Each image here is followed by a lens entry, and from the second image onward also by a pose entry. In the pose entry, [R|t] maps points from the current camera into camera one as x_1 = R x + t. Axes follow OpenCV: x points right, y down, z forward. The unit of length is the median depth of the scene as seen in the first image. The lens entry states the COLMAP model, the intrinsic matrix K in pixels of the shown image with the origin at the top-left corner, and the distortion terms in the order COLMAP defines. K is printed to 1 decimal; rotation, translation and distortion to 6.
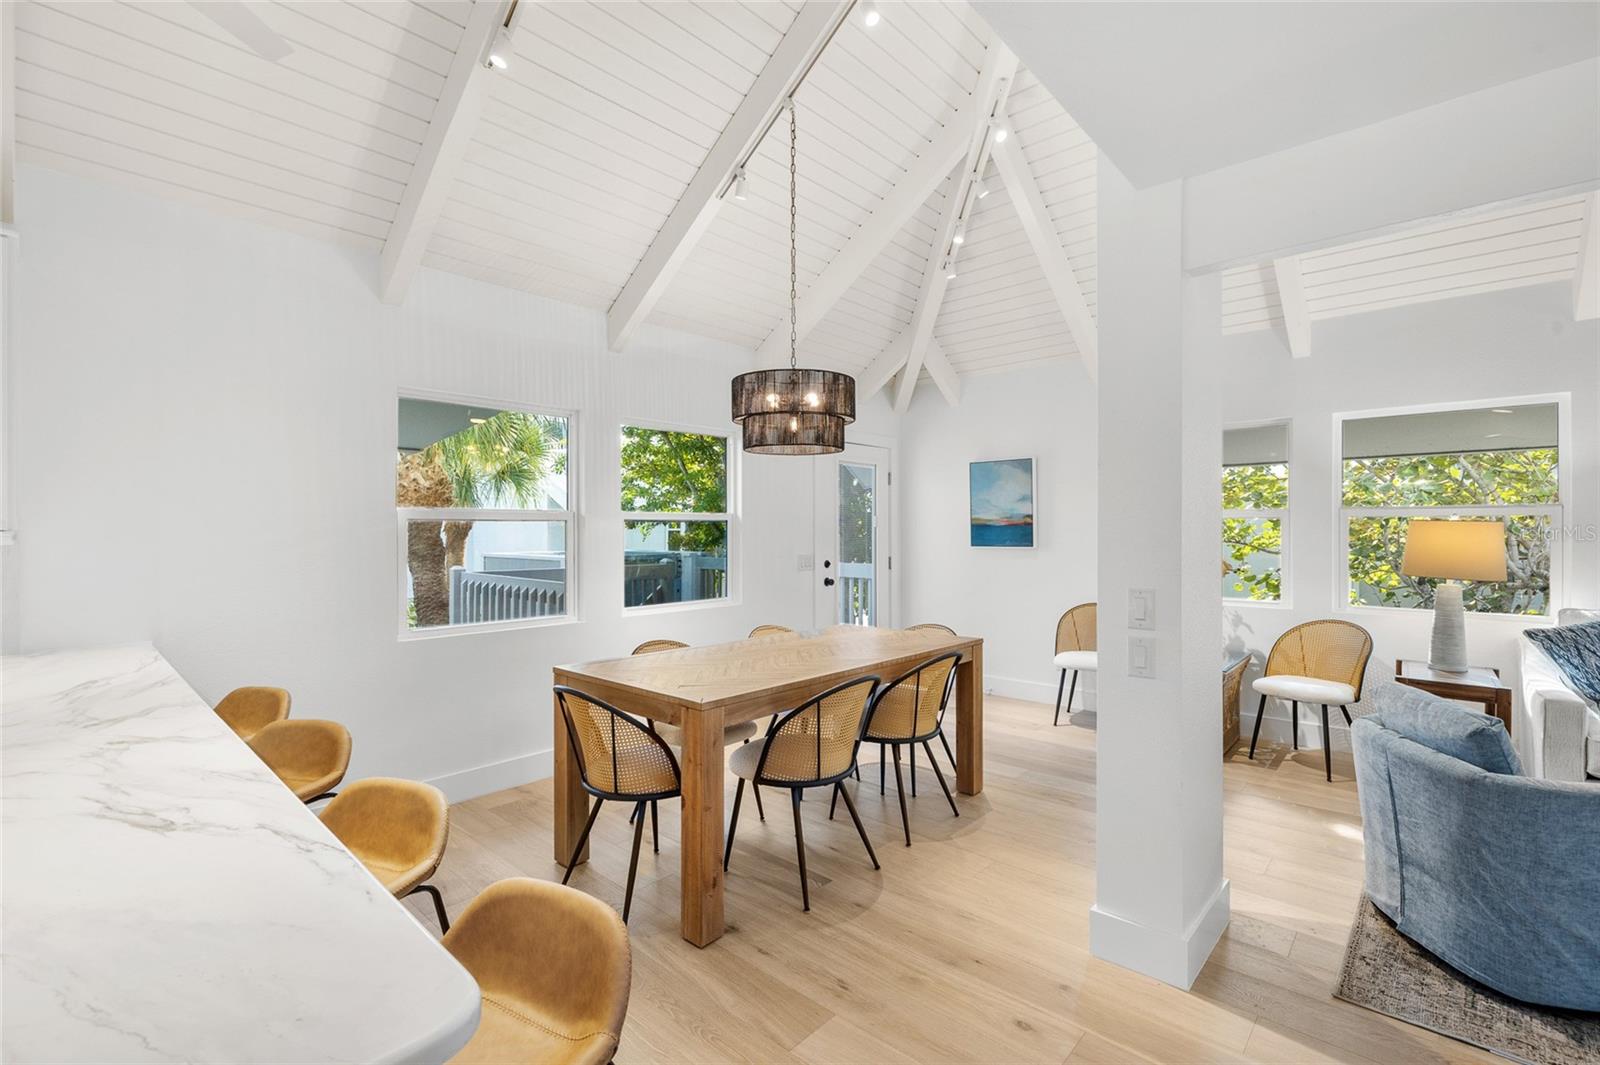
lens RADIAL K [[713.3, 0, 803.4], [0, 713.3, 531.9], [0, 0, 1]] dist [-0.003040, 0.000569]
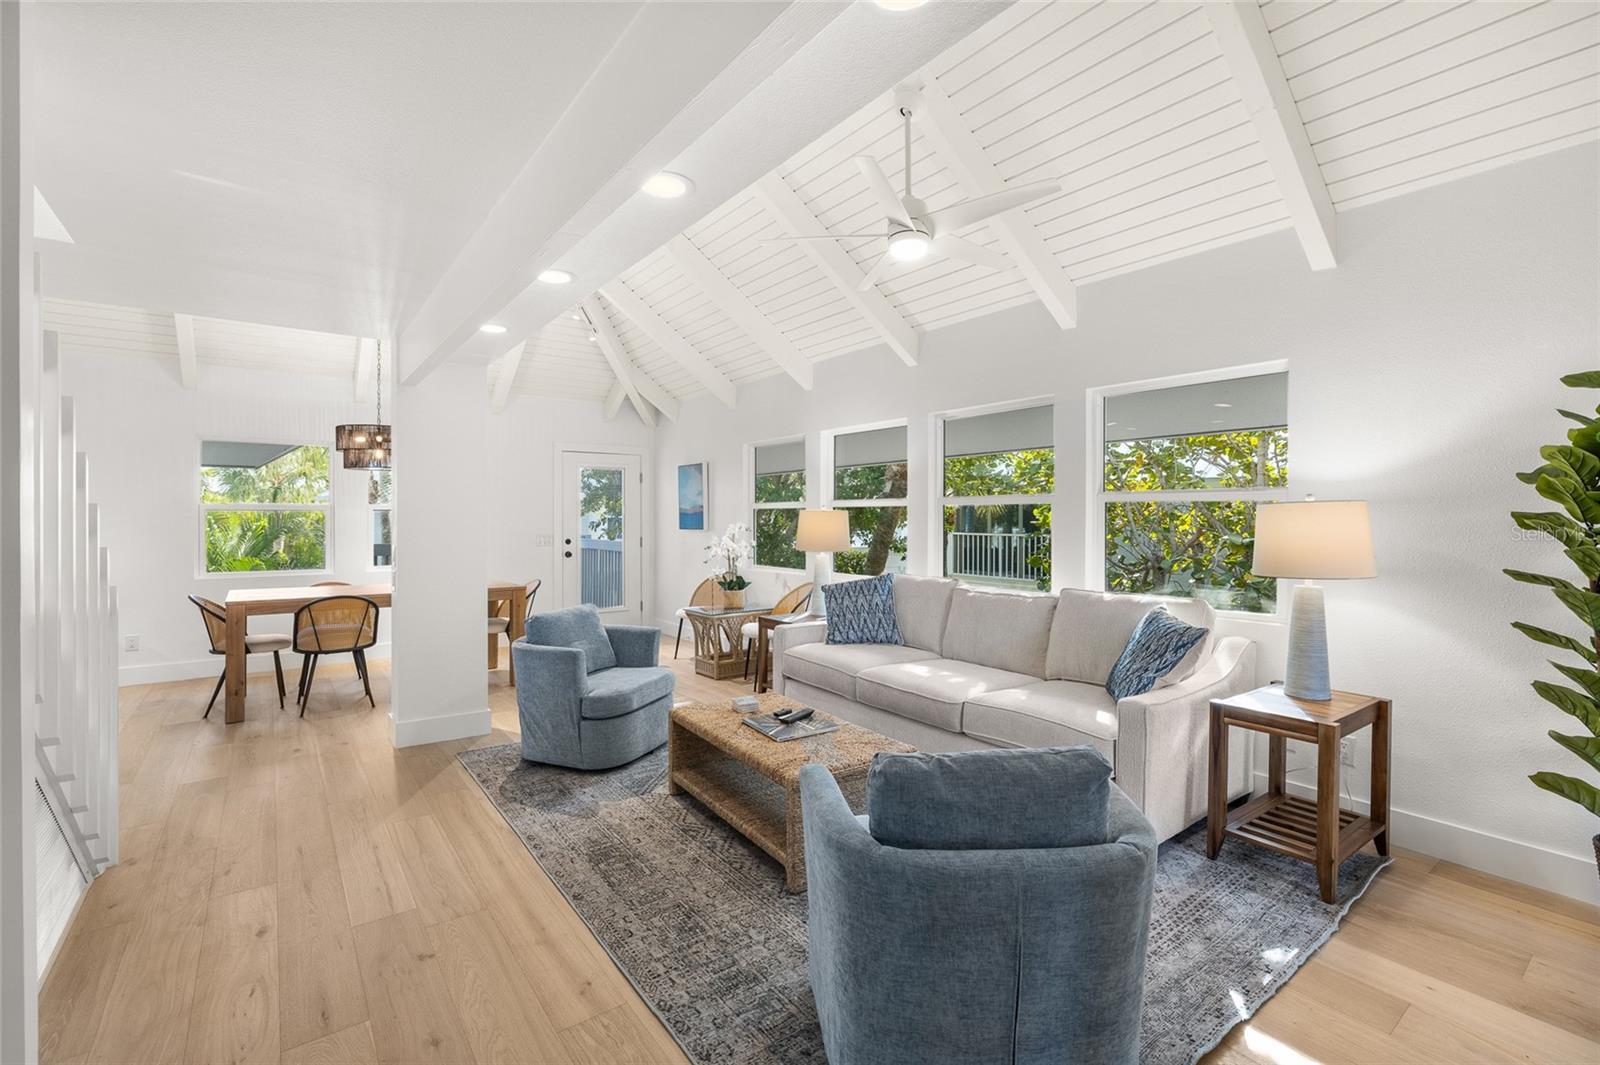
lens RADIAL K [[713.3, 0, 796.8], [0, 713.3, 526.6], [0, 0, 1]] dist [-0.003040, 0.000569]
pose [[0.981368, 0.003957, -0.192097, 0.748164], [-0.002291, 0.999958, 0.008895, 0.003263], [0.192124, -0.008289, 0.981336, -0.268949]]
